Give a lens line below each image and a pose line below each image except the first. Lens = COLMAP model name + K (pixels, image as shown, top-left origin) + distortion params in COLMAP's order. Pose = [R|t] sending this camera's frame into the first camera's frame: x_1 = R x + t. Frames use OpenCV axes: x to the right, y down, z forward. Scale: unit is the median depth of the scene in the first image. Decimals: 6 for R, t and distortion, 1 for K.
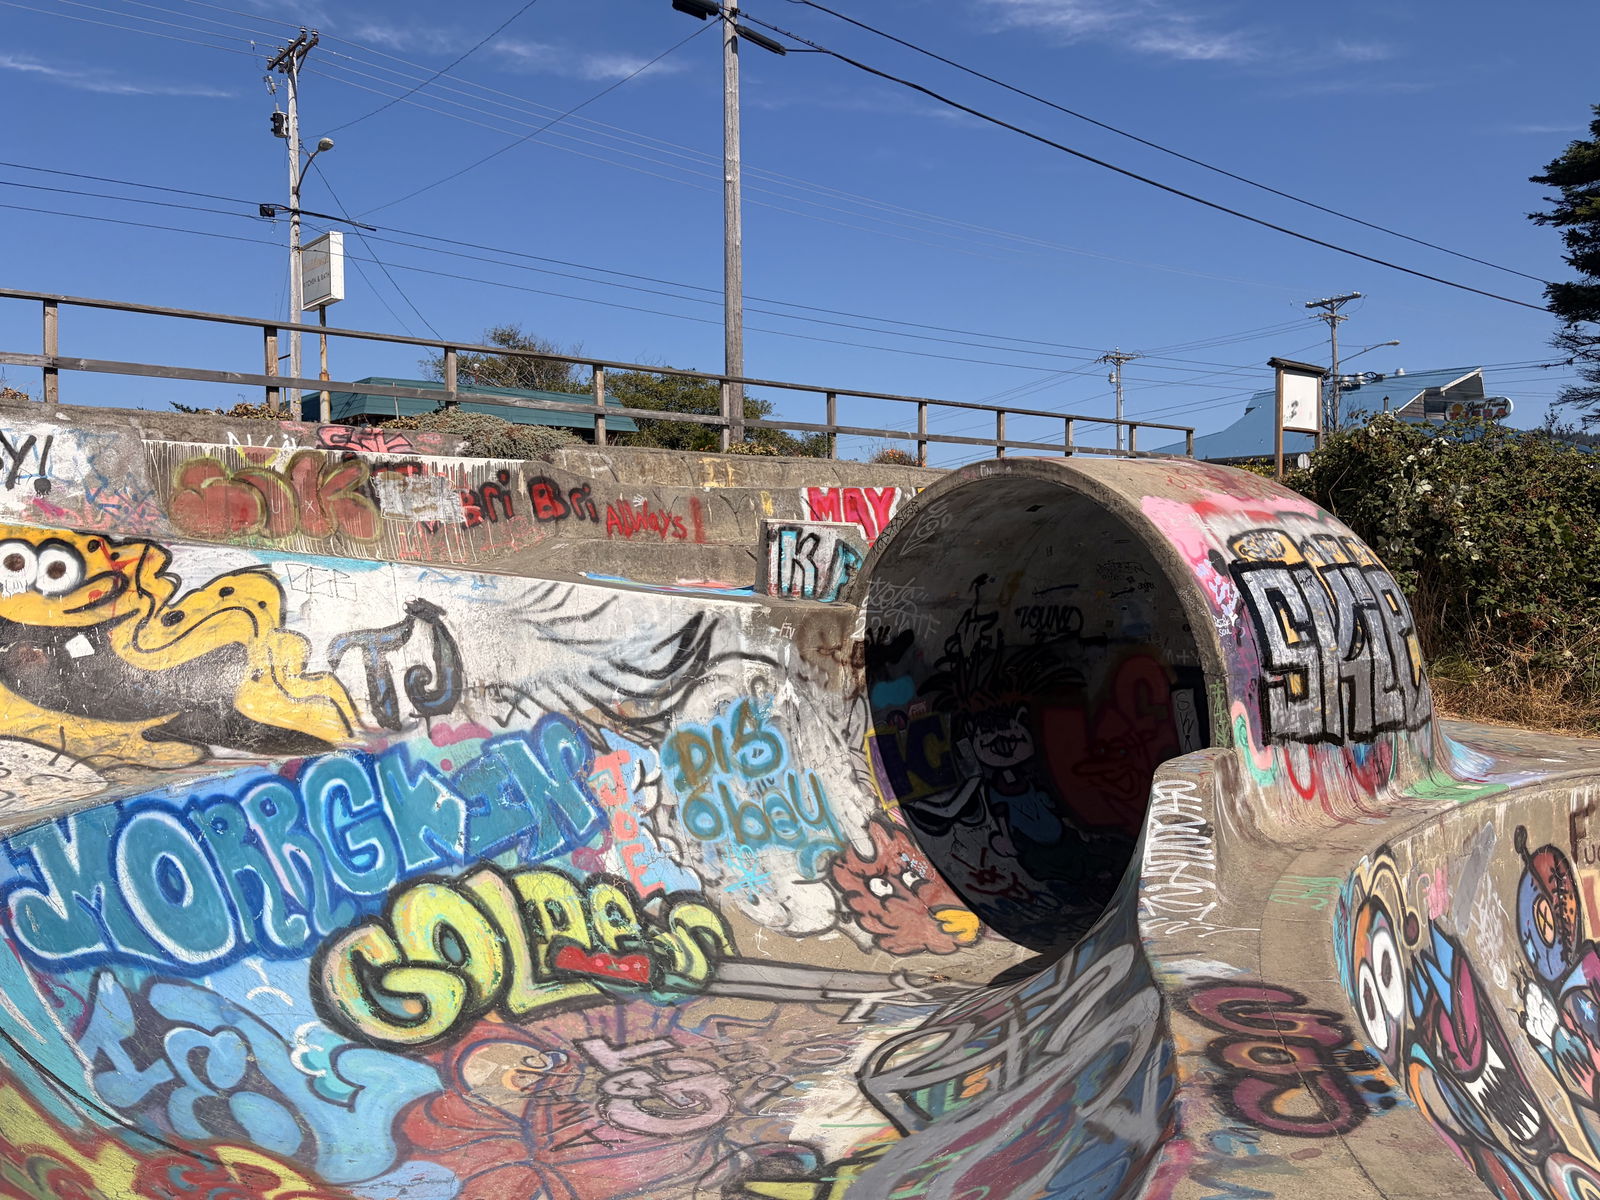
lens RADIAL K [[1206.0, 0, 797.5], [0, 1206.0, 588.0], [0, 0, 1]] dist [0.058839, -0.064713]
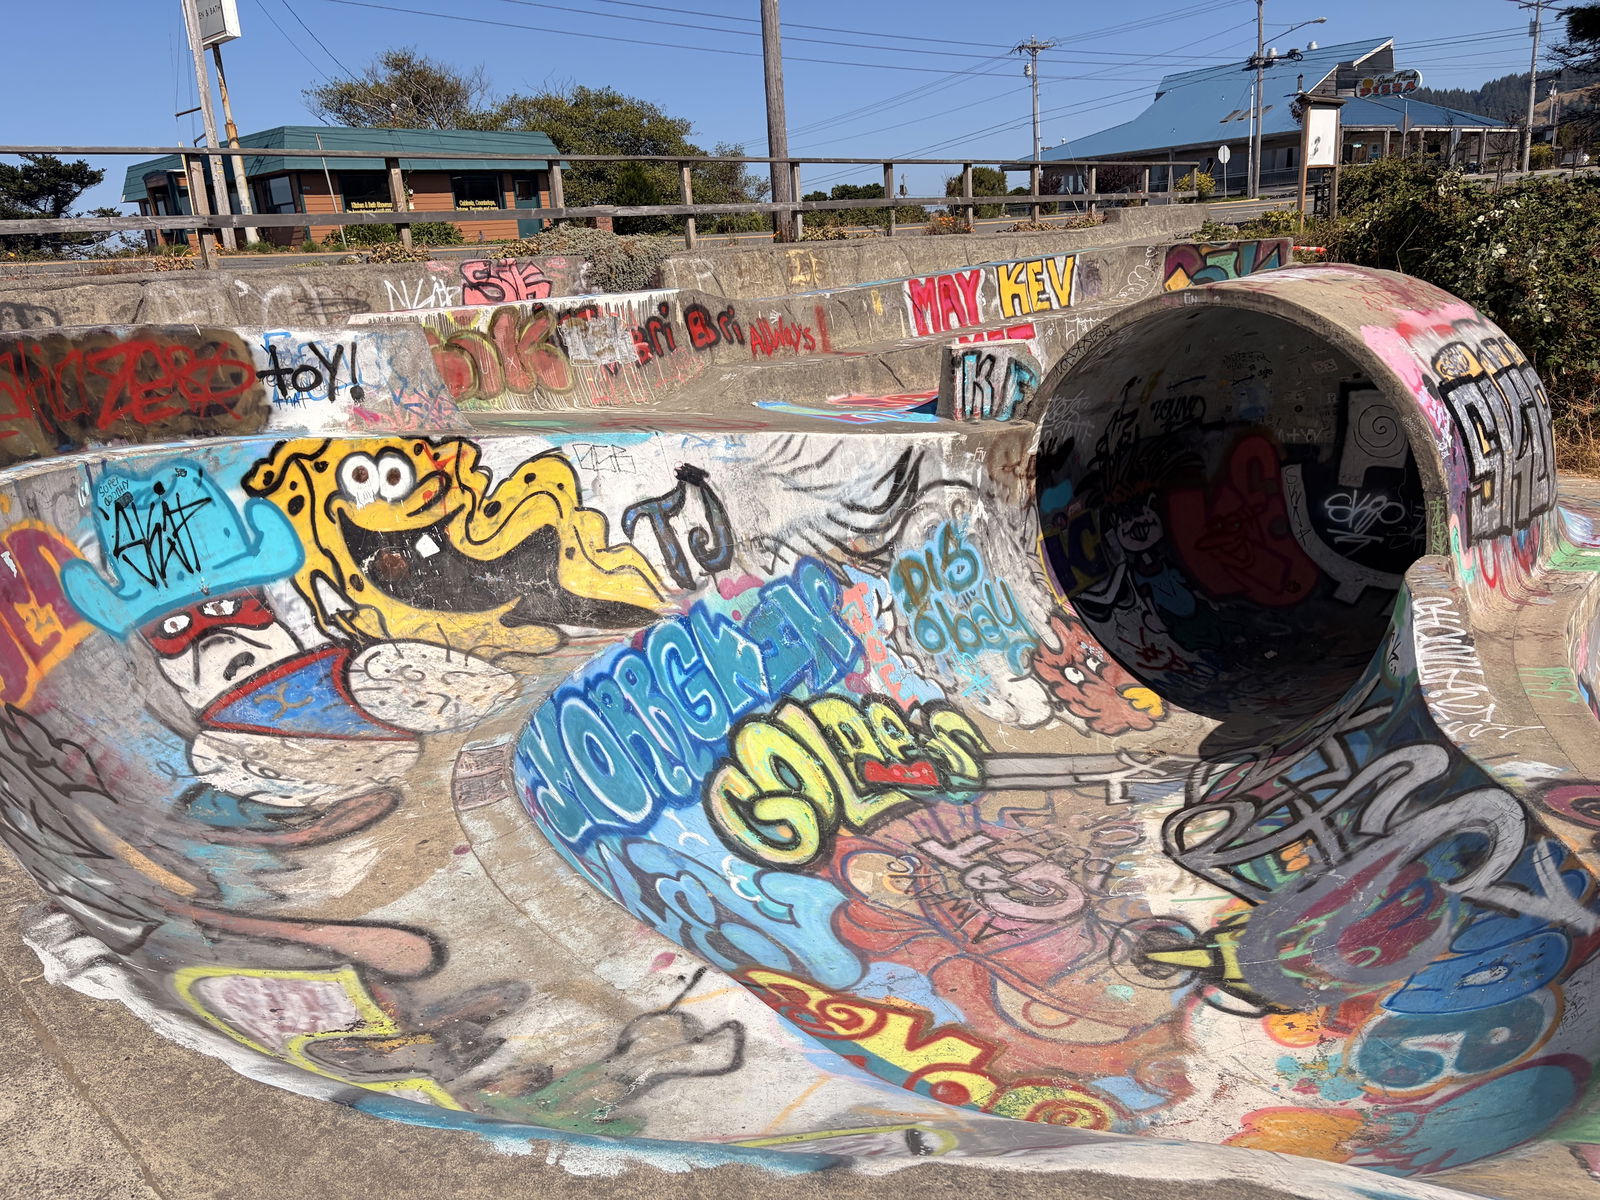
lens RADIAL K [[1206.0, 0, 794.8], [0, 1206.0, 593.9], [0, 0, 1]] dist [0.058839, -0.064713]
pose [[0.993722, -0.081015, 0.077156, -0.286249], [0.060449, 0.969124, 0.239050, -0.119562], [-0.094141, -0.232885, 0.967937, -0.060230]]
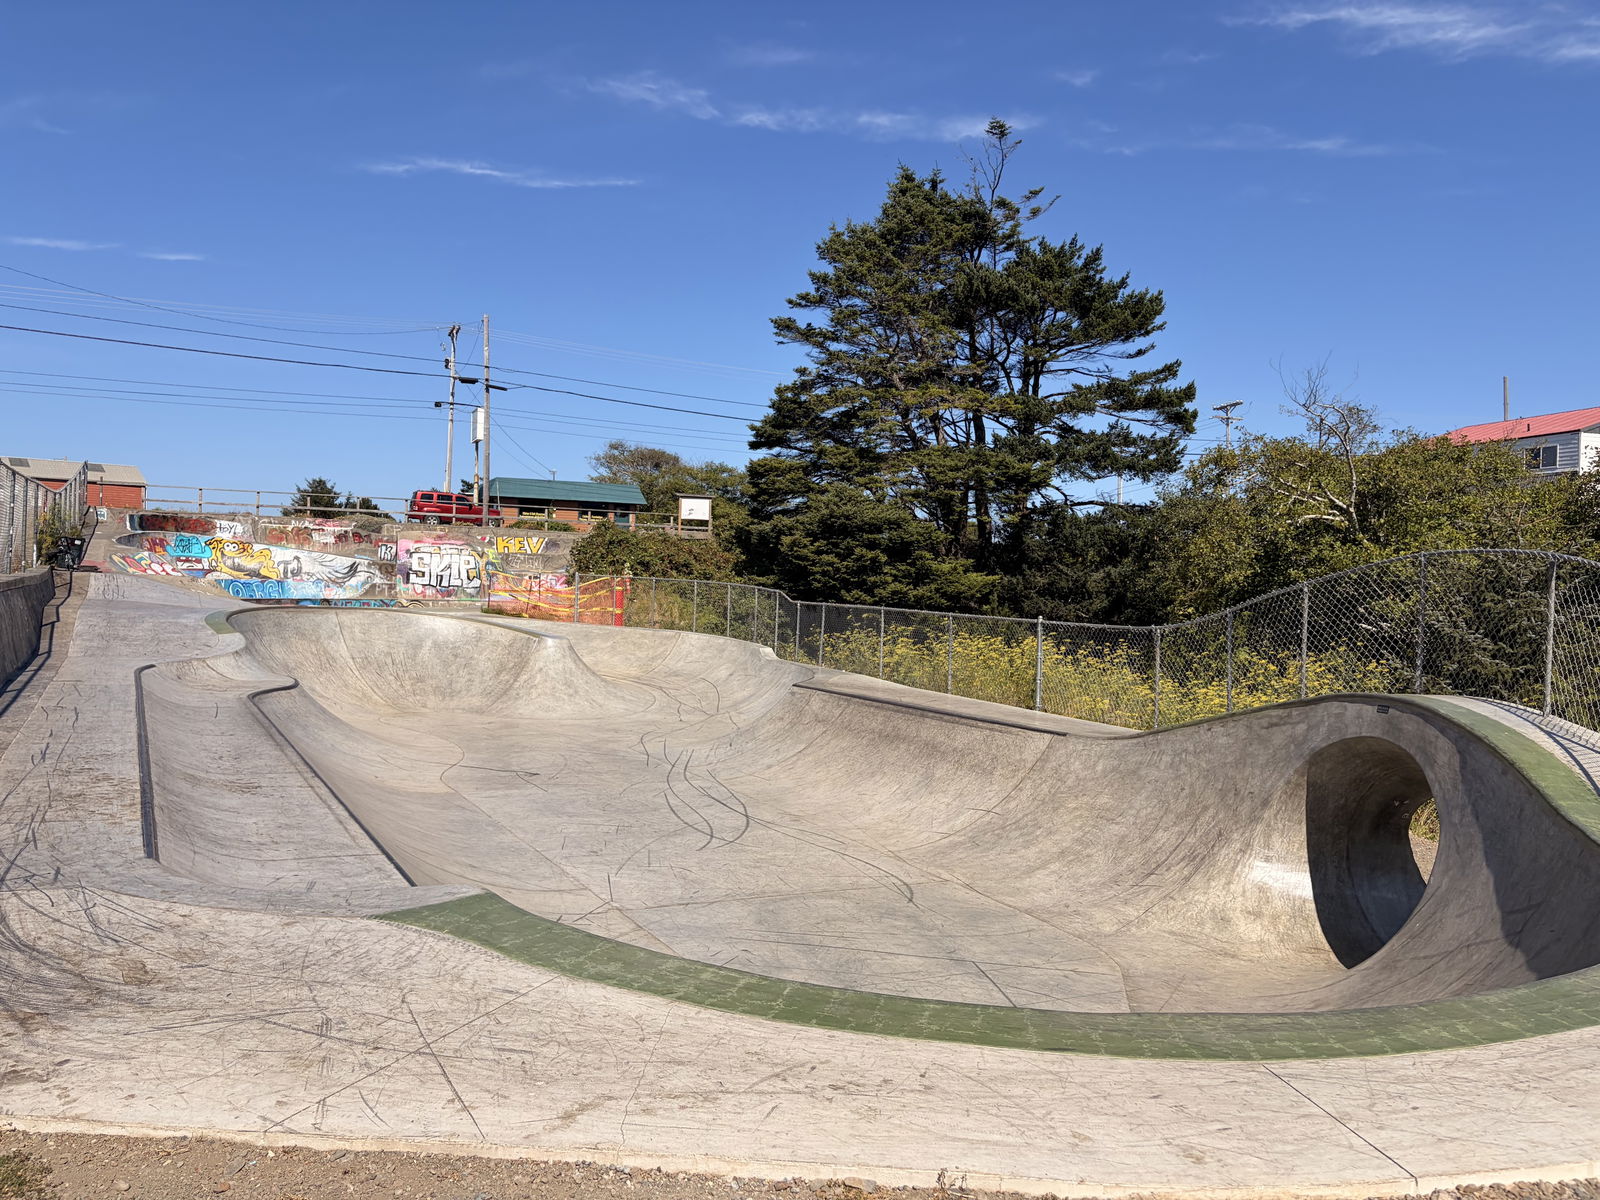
lens RADIAL K [[1206.0, 0, 768.4], [0, 1206.0, 624.2], [0, 0, 1]] dist [0.058839, -0.064713]
pose [[0.946429, 0.043934, -0.319908, 3.131356], [-0.045363, 0.998966, 0.002985, 0.185375], [0.319709, 0.011687, 0.947444, -3.145559]]
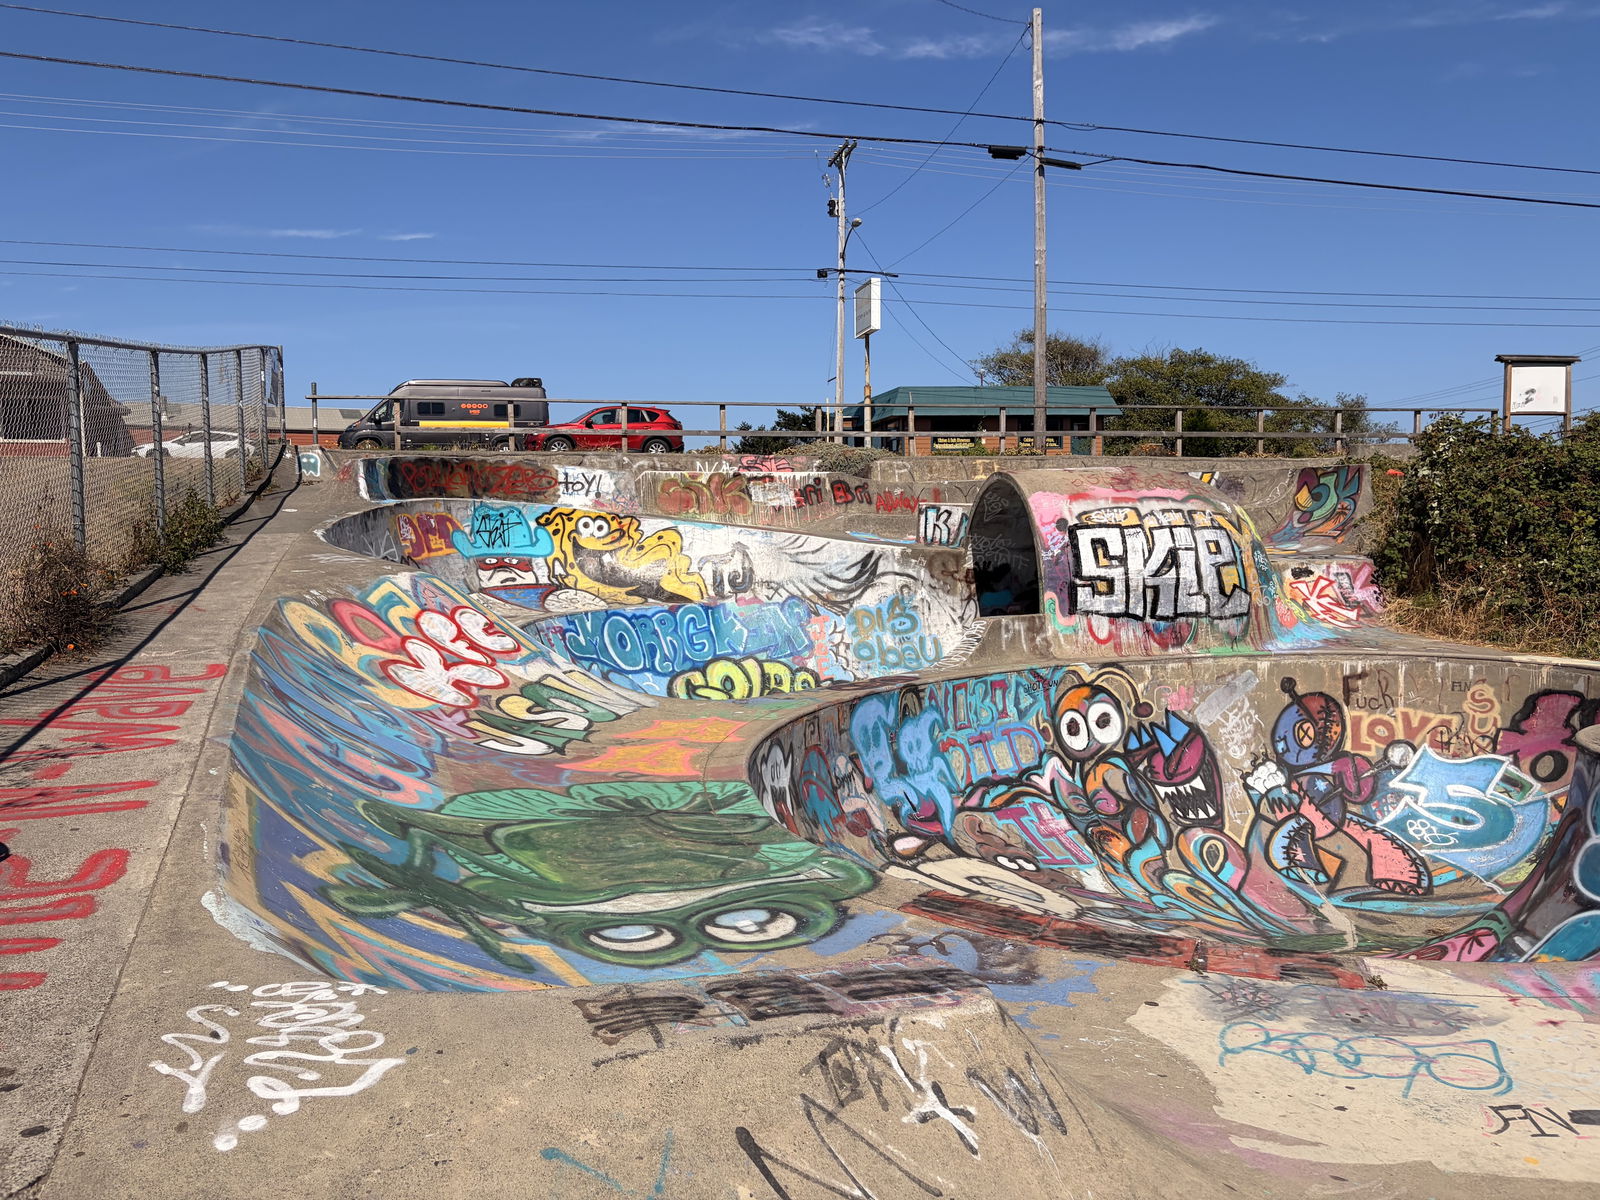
lens RADIAL K [[1206.0, 0, 785.2], [0, 1206.0, 577.6], [0, 0, 1]] dist [0.058839, -0.064713]
pose [[0.870312, 0.020515, -0.492074, 0.800600], [-0.011685, 0.999711, 0.021013, 0.025332], [0.492363, -0.012538, 0.870300, -0.829723]]
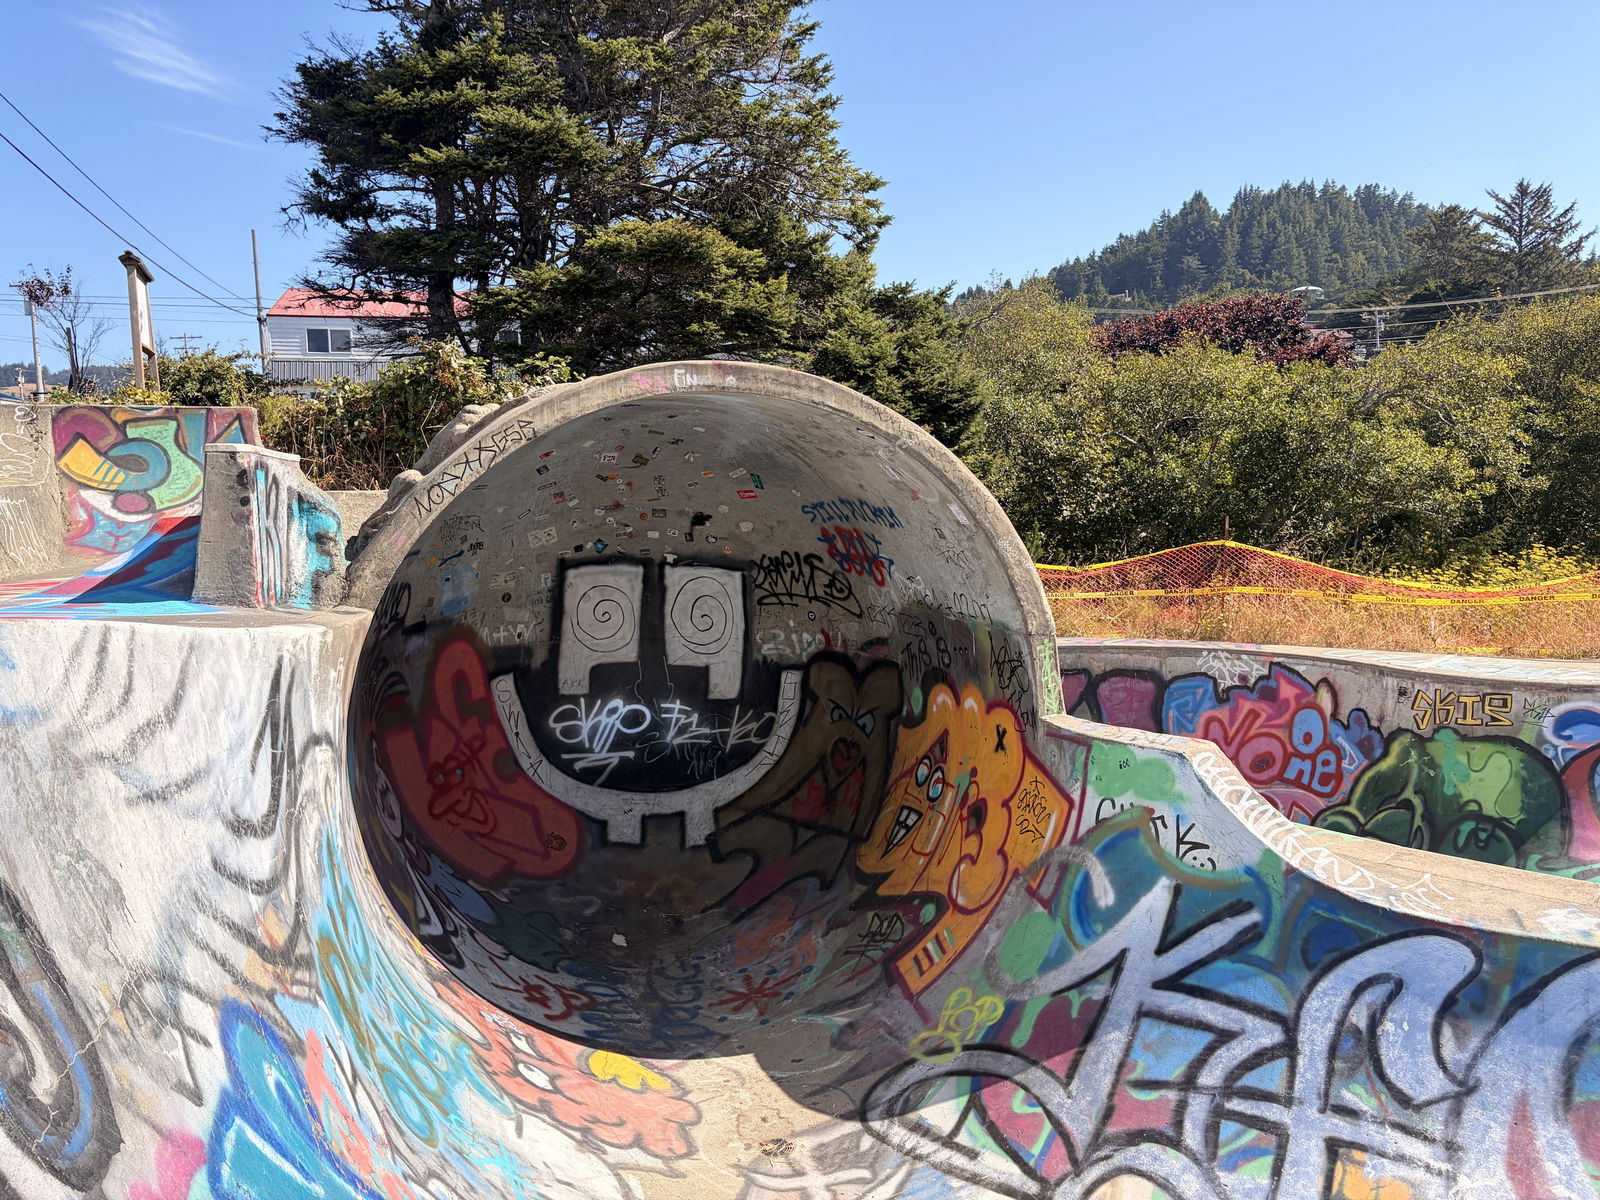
lens RADIAL K [[1206.0, 0, 792.9], [0, 1206.0, 605.3], [0, 0, 1]] dist [0.058839, -0.064713]
pose [[0.357022, -0.101487, 0.928566, -0.433251], [0.048915, 0.994748, 0.089913, -0.029707], [-0.932814, 0.013320, 0.360111, 0.696545]]
